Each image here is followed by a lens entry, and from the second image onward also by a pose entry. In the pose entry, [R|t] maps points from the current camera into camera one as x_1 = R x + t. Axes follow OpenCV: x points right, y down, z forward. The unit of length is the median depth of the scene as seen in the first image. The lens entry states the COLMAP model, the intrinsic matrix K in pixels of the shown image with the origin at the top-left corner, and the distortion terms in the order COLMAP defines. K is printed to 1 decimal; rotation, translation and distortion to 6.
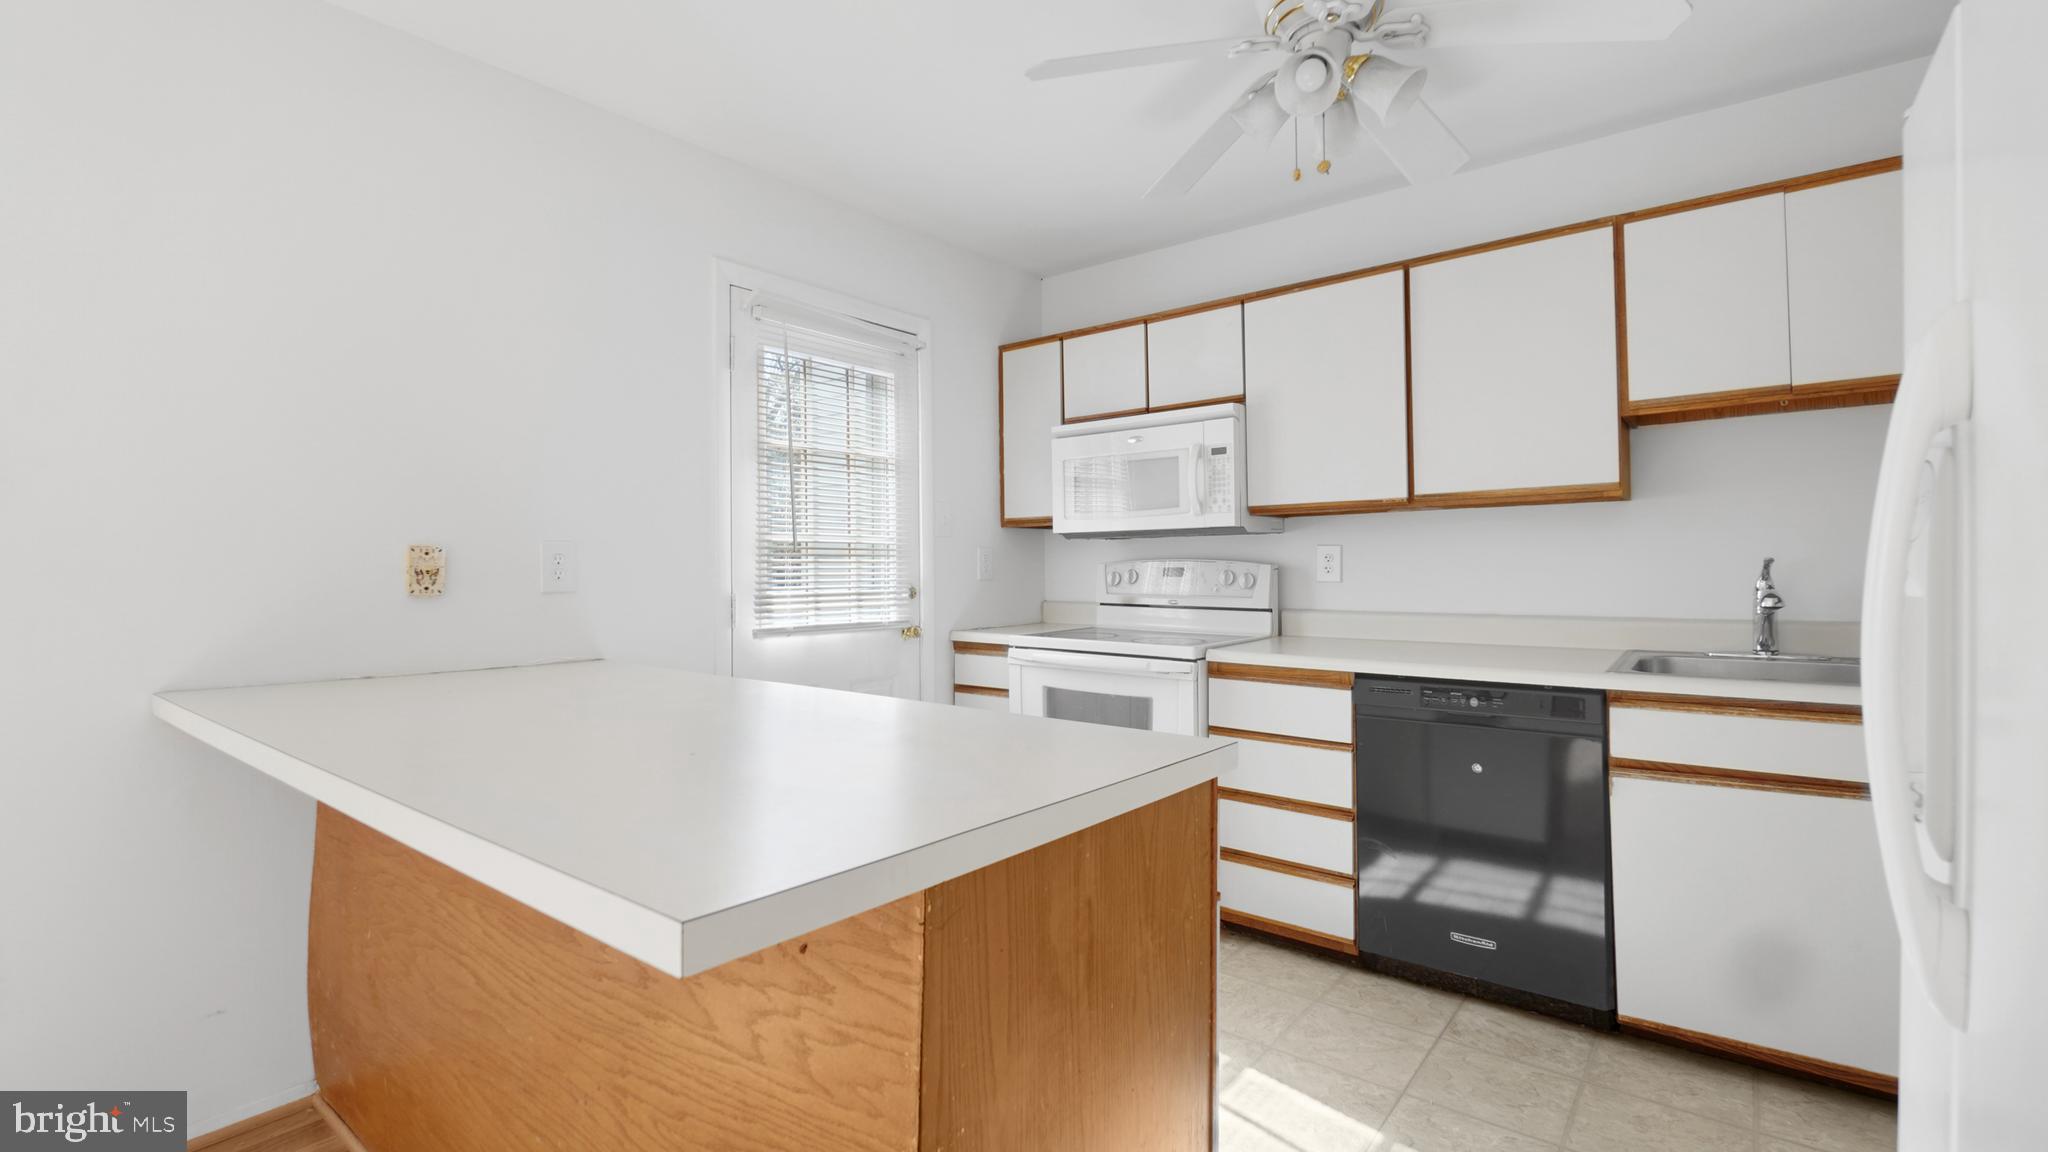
lens RADIAL K [[912.8, 0, 1027.0], [0, 912.8, 556.1], [0, 0, 1]] dist [0.002436, 0.000208]
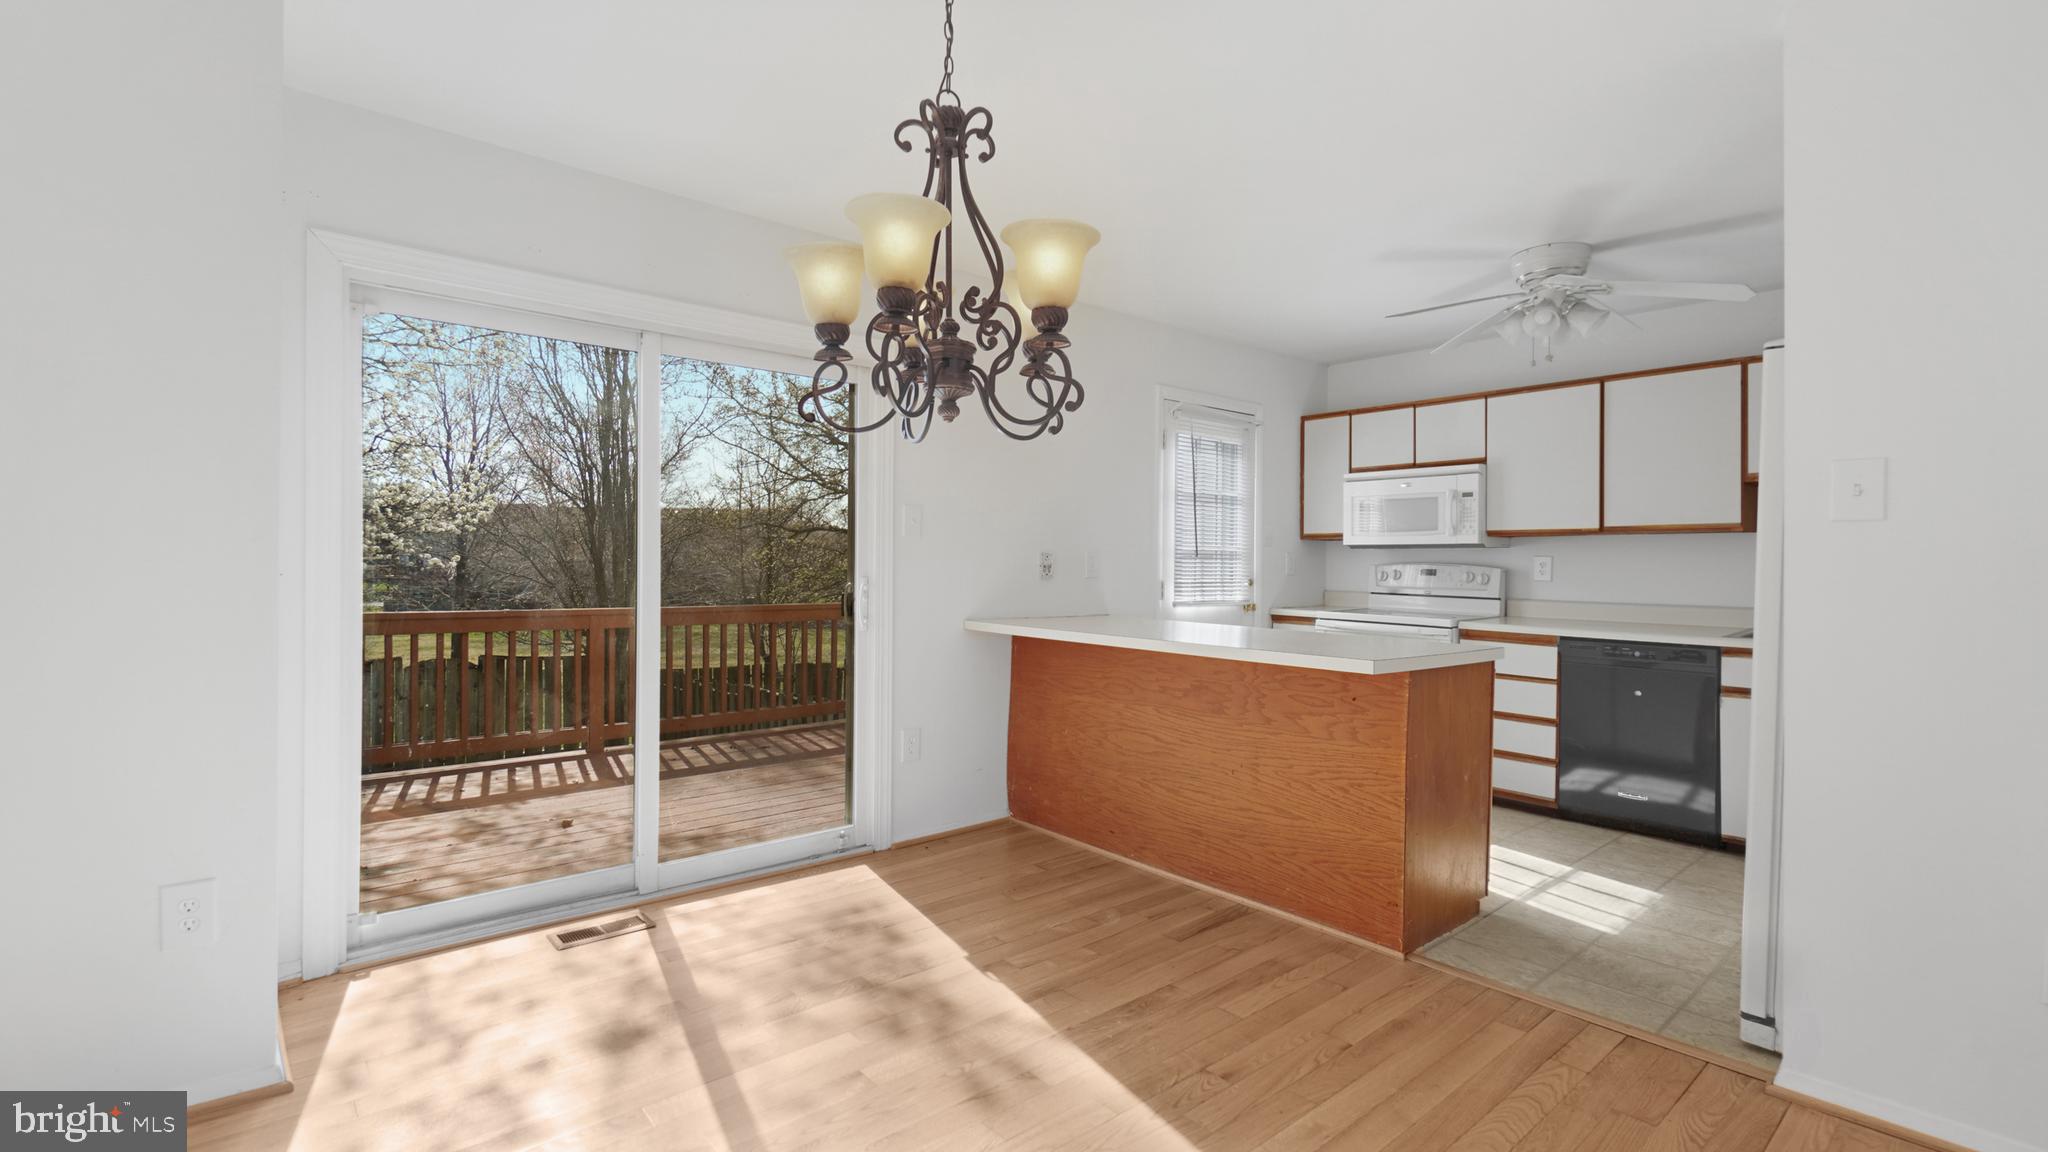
lens RADIAL K [[924.3, 0, 1012.1], [0, 924.3, 567.5], [0, 0, 1]] dist [-0.001561, -0.000898]
pose [[0.981407, 0.017513, -0.191138, -0.242493], [-0.013825, 0.999692, 0.020613, -0.013310], [0.191440, -0.017588, 0.981347, -0.676654]]
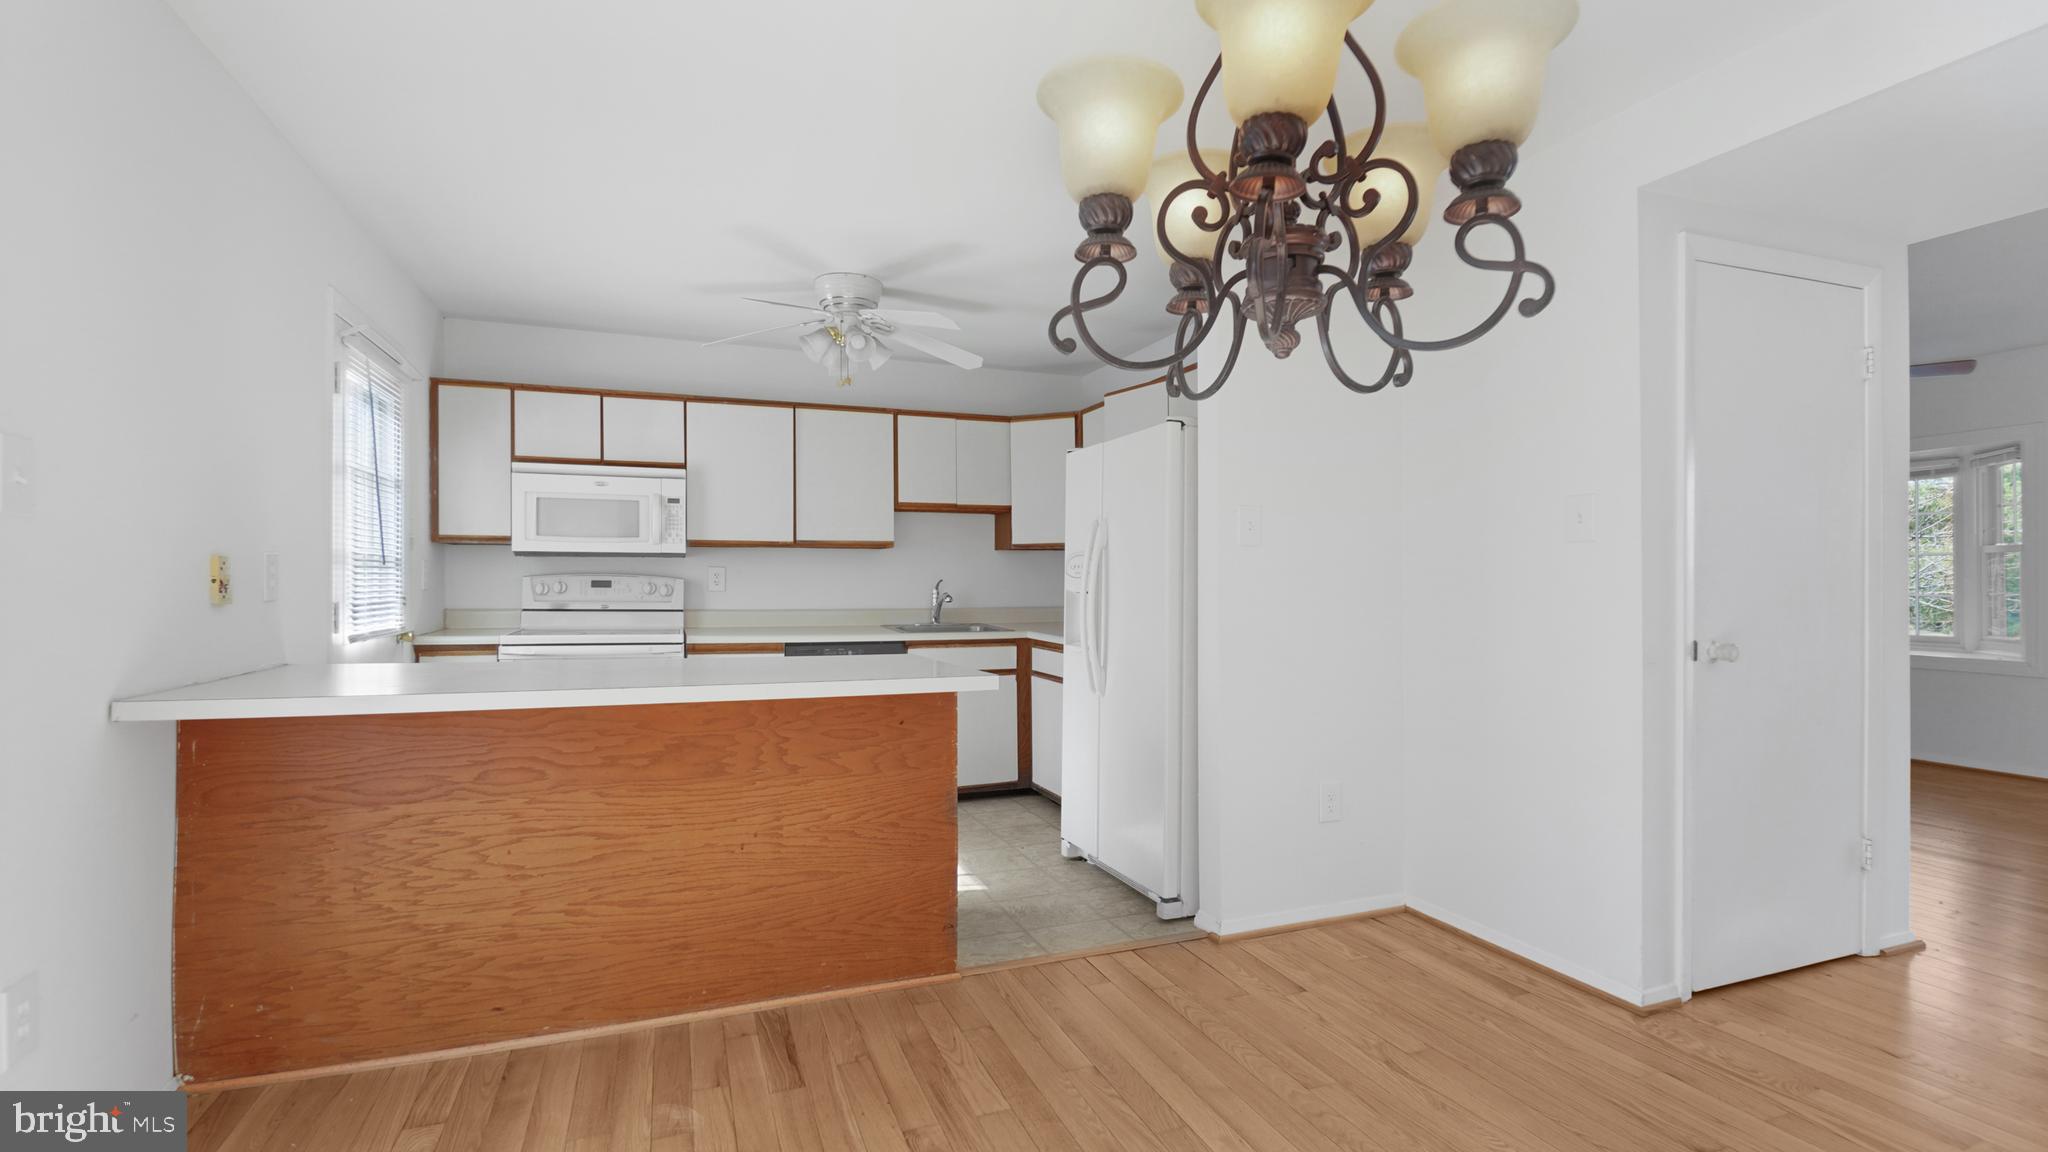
lens RADIAL K [[919.6, 0, 1020.7], [0, 919.6, 580.2], [0, 0, 1]] dist [0.000677, -0.000020]
pose [[0.500691, 0.008312, 0.865586, -0.768800], [-0.018514, 0.999828, 0.001108, -0.000879], [-0.865428, -0.016580, 0.500759, -0.210757]]
